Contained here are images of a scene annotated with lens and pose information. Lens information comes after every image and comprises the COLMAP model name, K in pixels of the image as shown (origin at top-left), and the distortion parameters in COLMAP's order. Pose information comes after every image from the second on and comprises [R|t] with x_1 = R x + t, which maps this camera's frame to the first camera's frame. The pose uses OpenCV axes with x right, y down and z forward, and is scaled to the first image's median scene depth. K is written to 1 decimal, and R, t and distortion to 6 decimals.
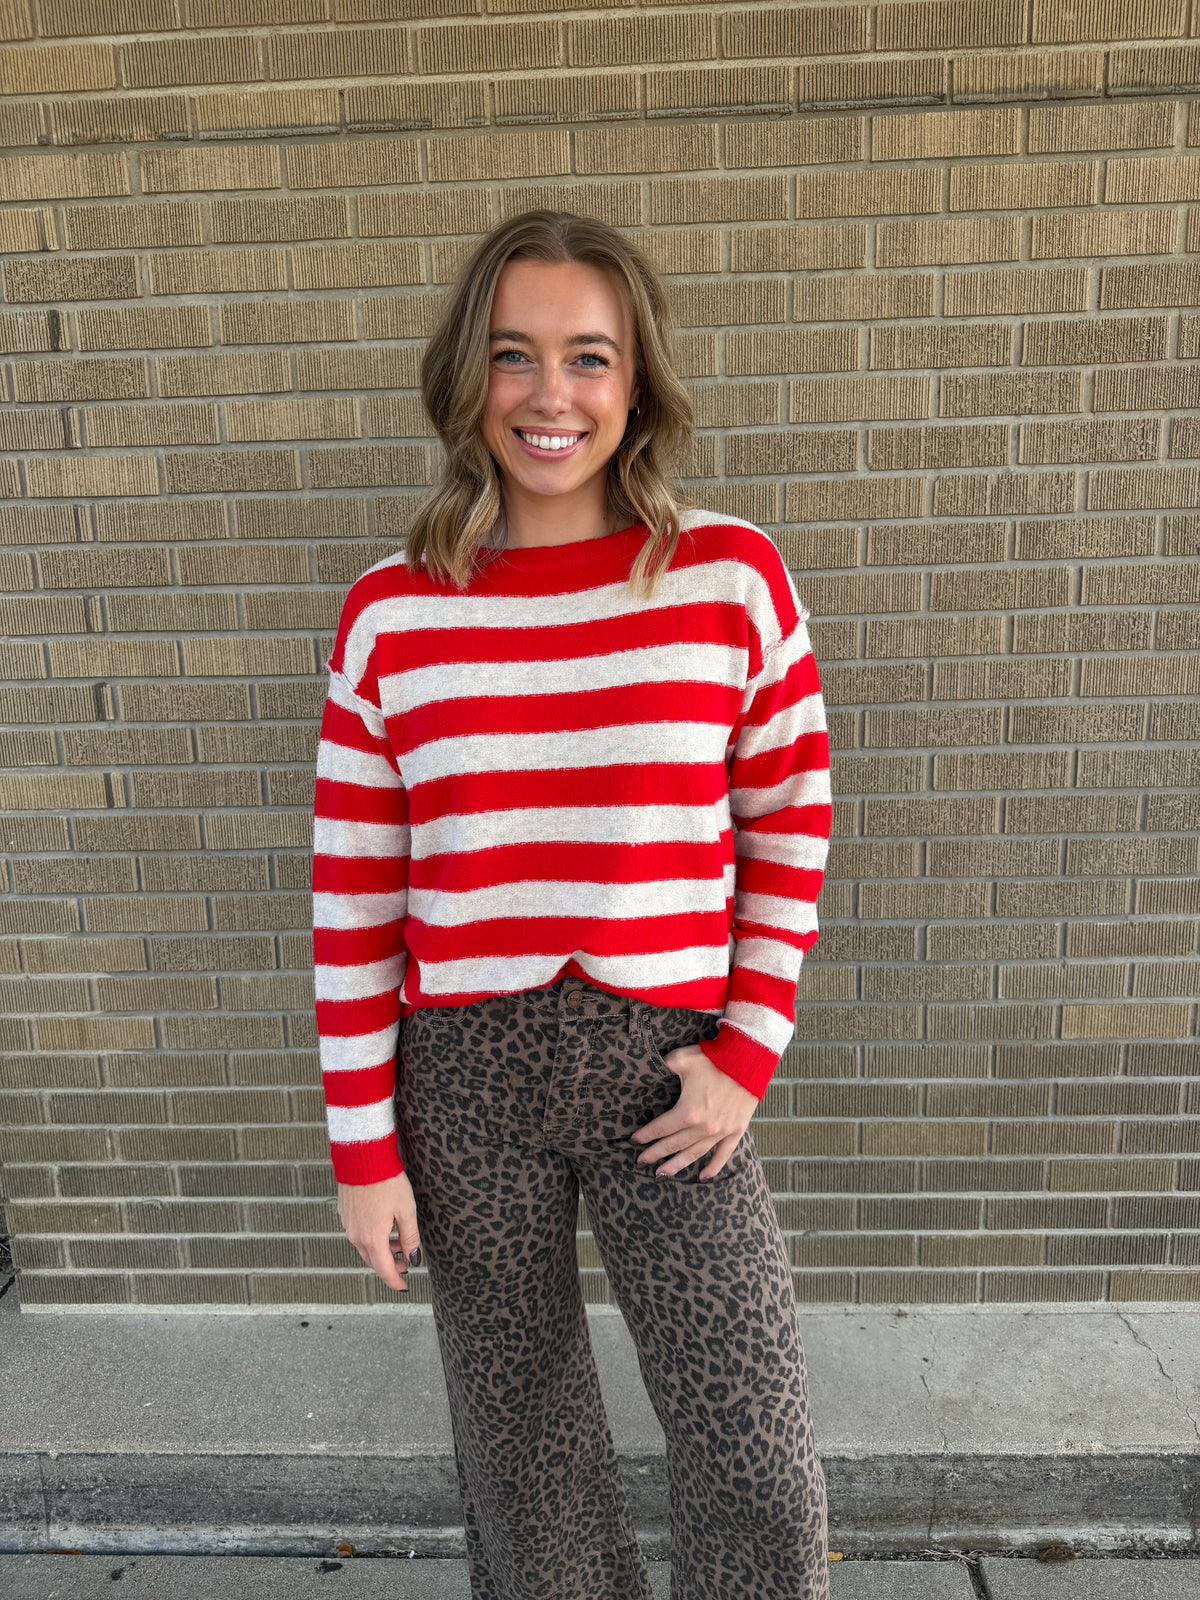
lens RADIAL K [[1040.3, 0, 591.5], [0, 1040.3, 859.1], [0, 0, 1]] dist [0.005448, -0.005036]
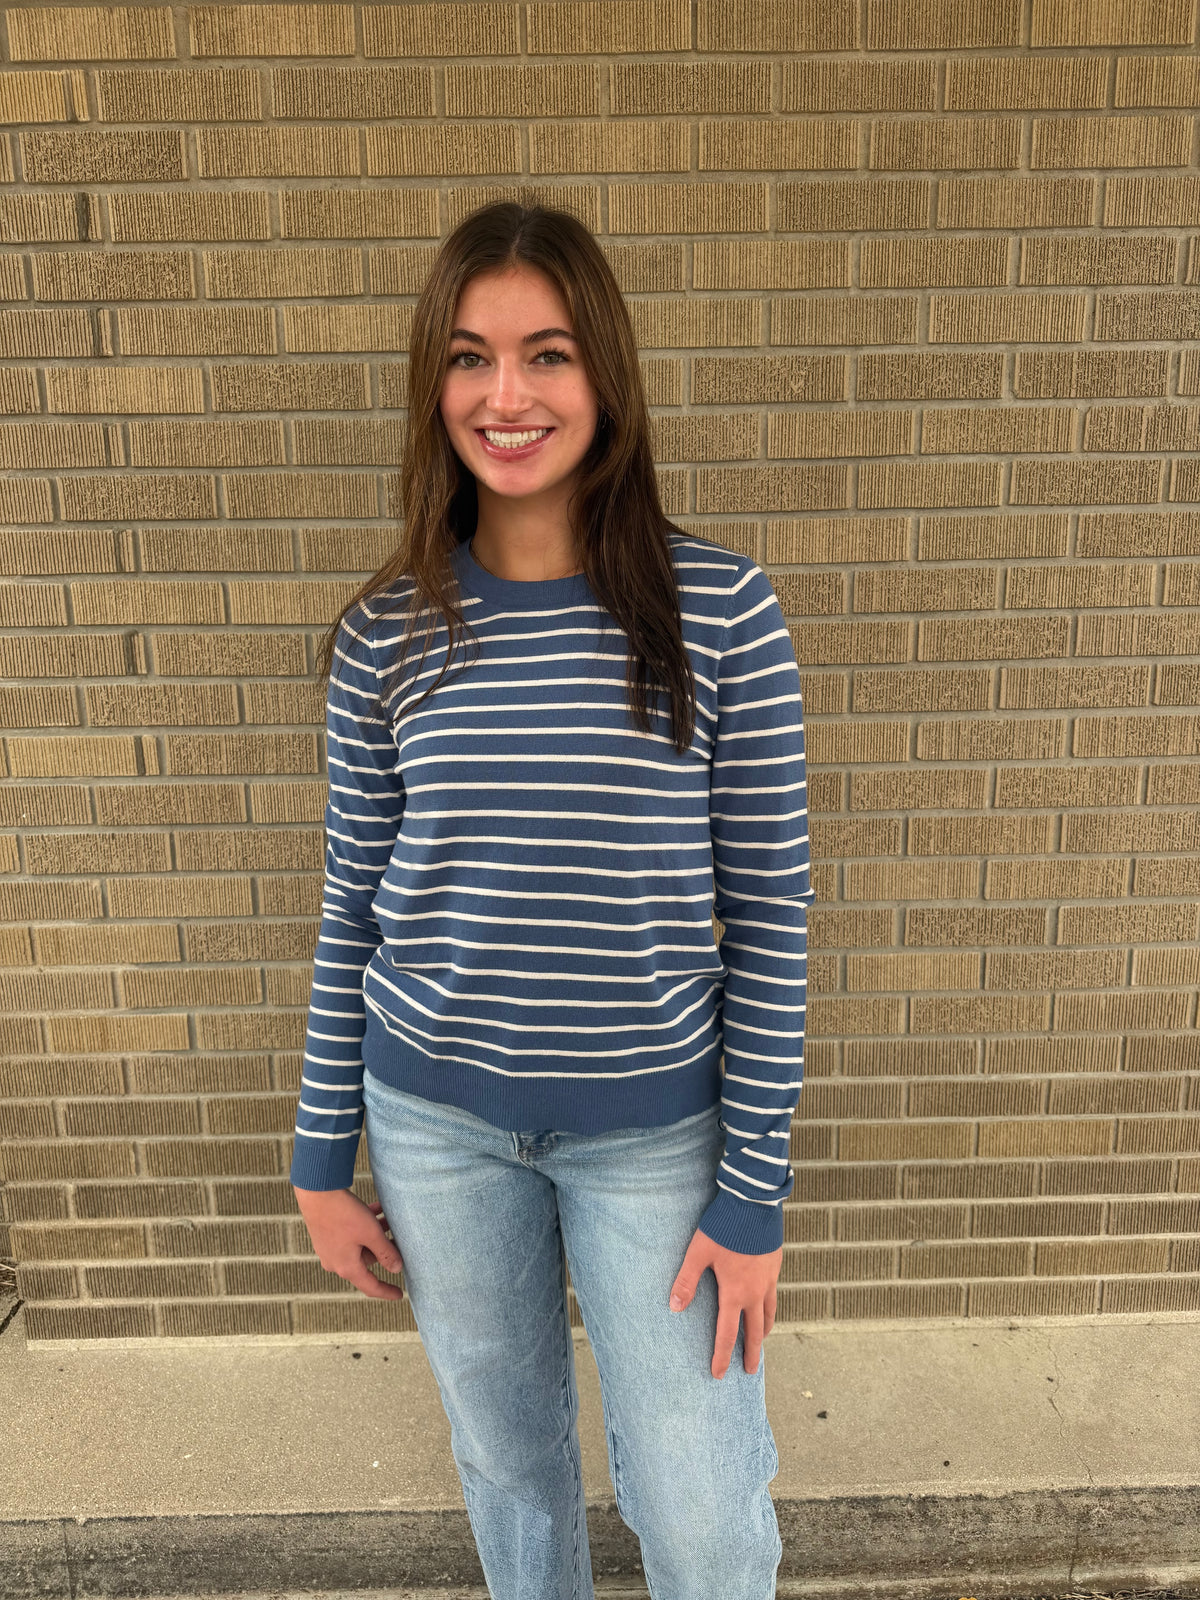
lens RADIAL K [[1040.3, 0, 591.5], [0, 1040.3, 859.1], [0, 0, 1]] dist [0.005448, -0.005036]
pose [[0.998547, -0.001883, 0.053859, -0.139135], [0.001549, 0.999979, 0.006228, 0.016677], [-0.053870, -0.006135, 0.998529, 0.112120]]
